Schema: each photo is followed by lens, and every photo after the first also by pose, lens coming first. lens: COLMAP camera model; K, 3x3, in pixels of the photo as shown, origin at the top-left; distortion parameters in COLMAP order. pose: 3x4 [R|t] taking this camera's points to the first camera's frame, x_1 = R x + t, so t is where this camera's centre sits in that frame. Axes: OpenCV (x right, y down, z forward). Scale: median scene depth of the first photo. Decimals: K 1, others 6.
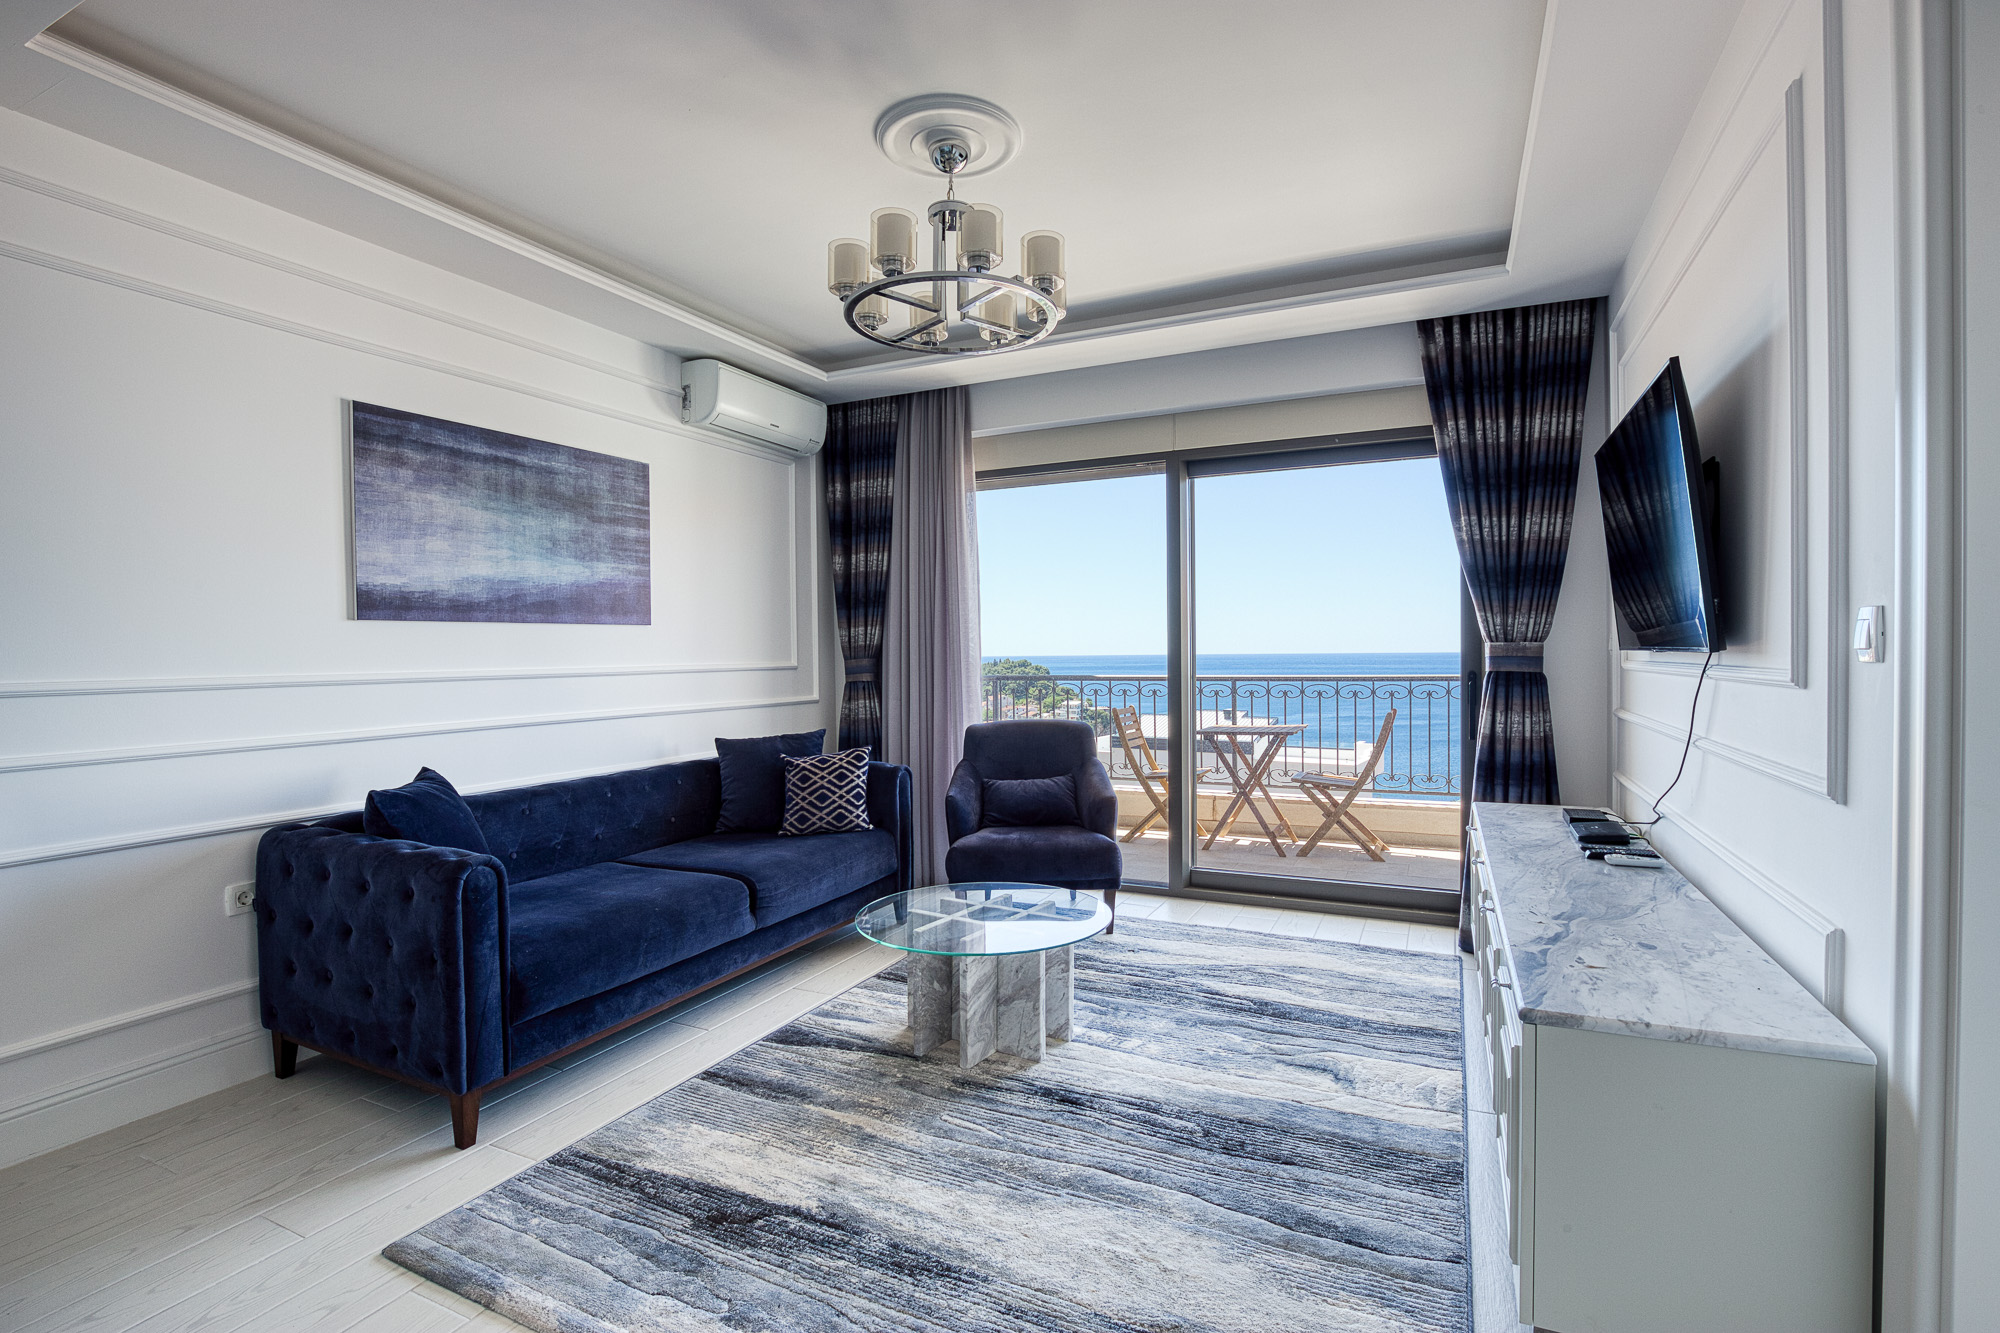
lens RADIAL K [[923.5, 0, 1014.5], [0, 923.5, 674.9], [0, 0, 1]] dist [-0.035245, 0.005957]
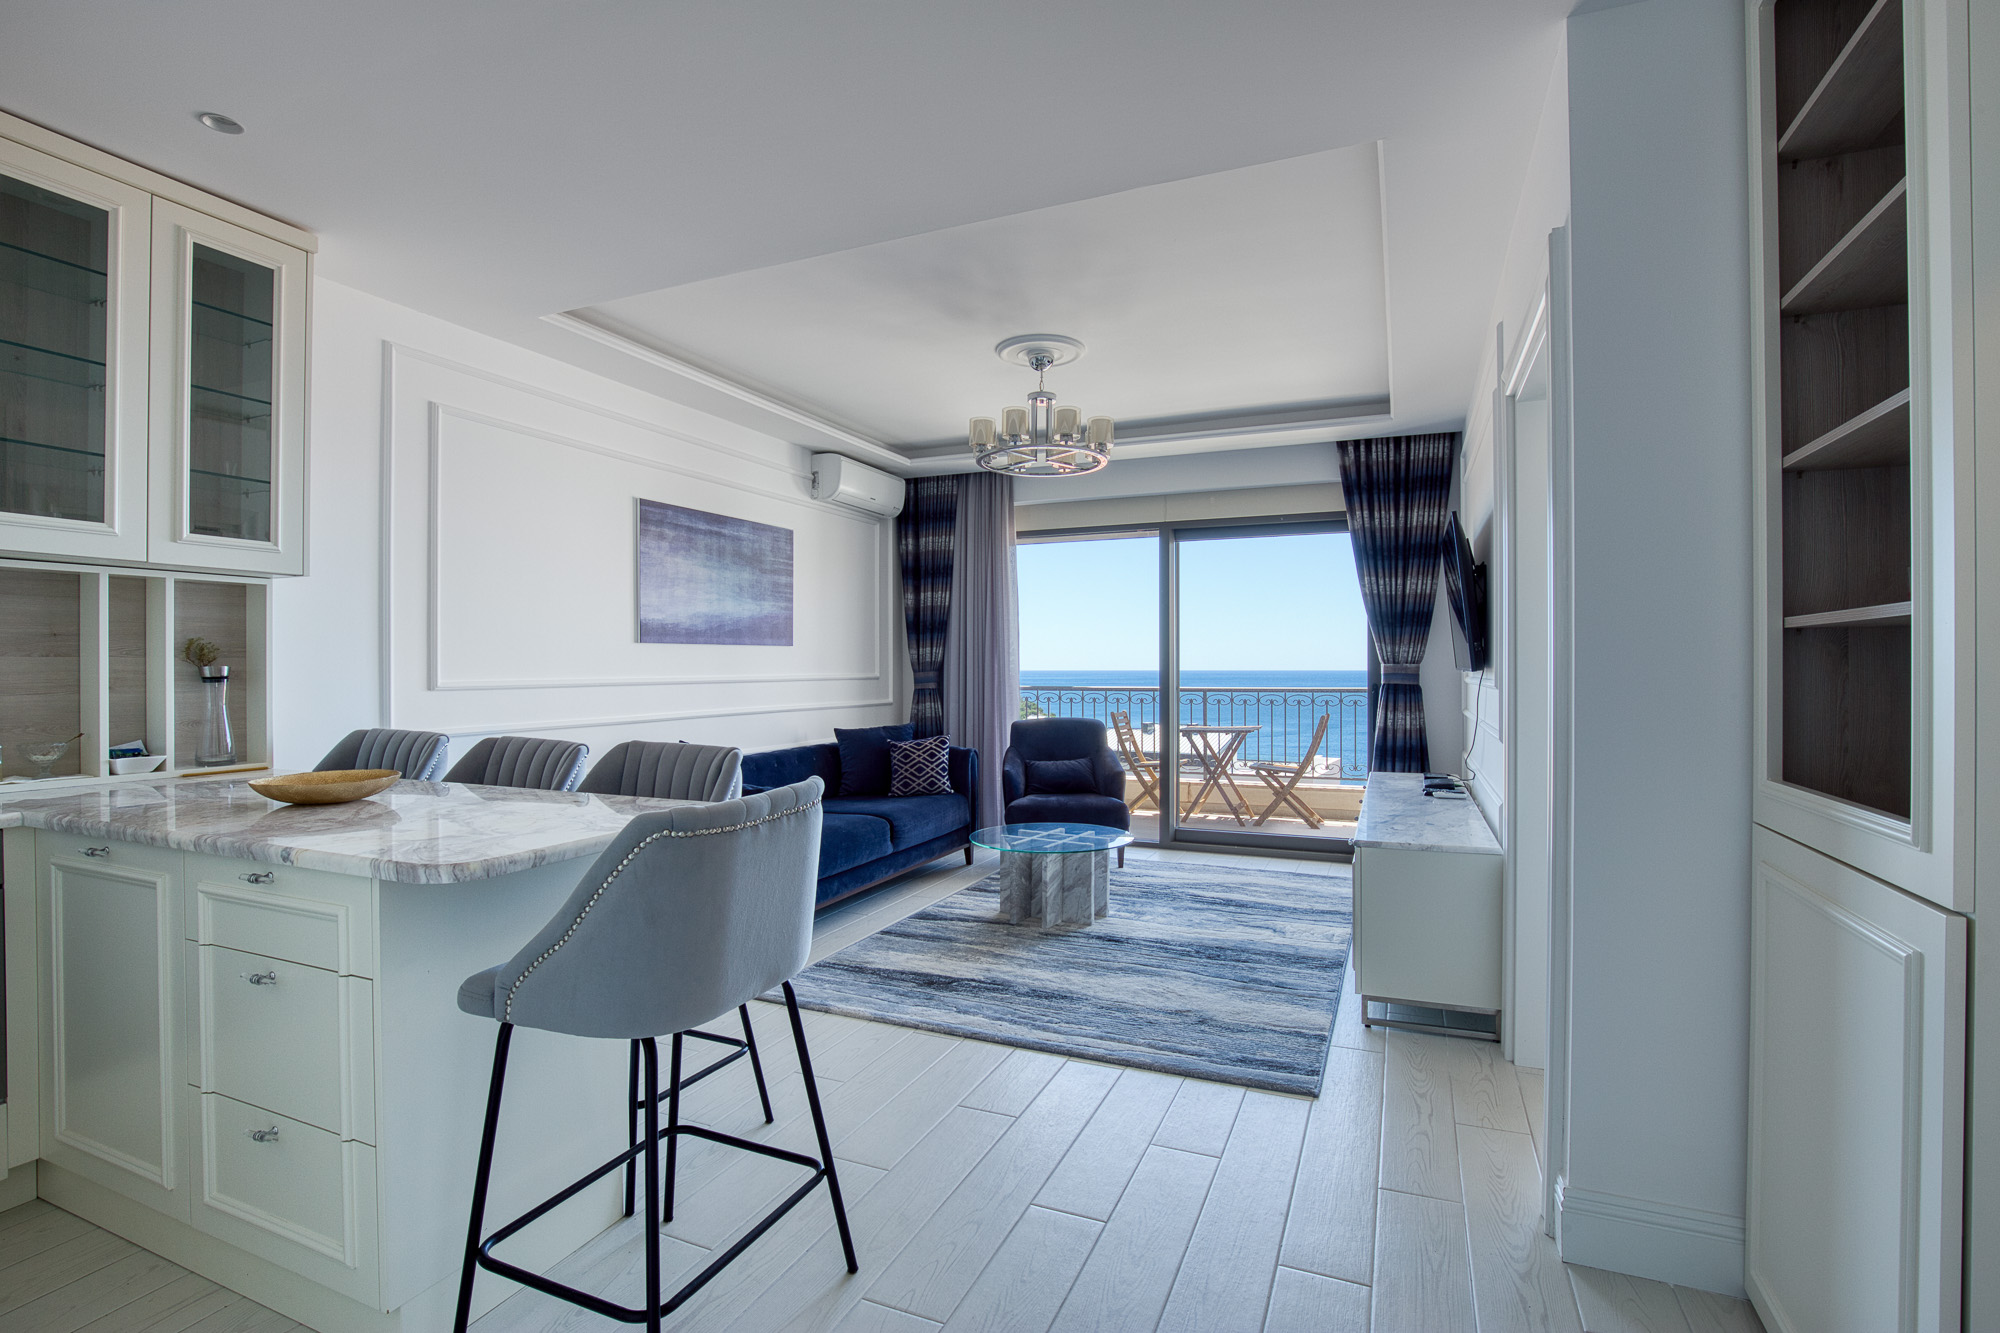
lens RADIAL K [[923.5, 0, 1014.1], [0, 923.5, 680.4], [0, 0, 1]] dist [-0.035245, 0.005957]
pose [[0.999193, 0.007794, 0.039413, -0.134901], [-0.007397, 0.999921, -0.010210, 0.011111], [-0.039490, 0.009910, 0.999171, -0.467379]]
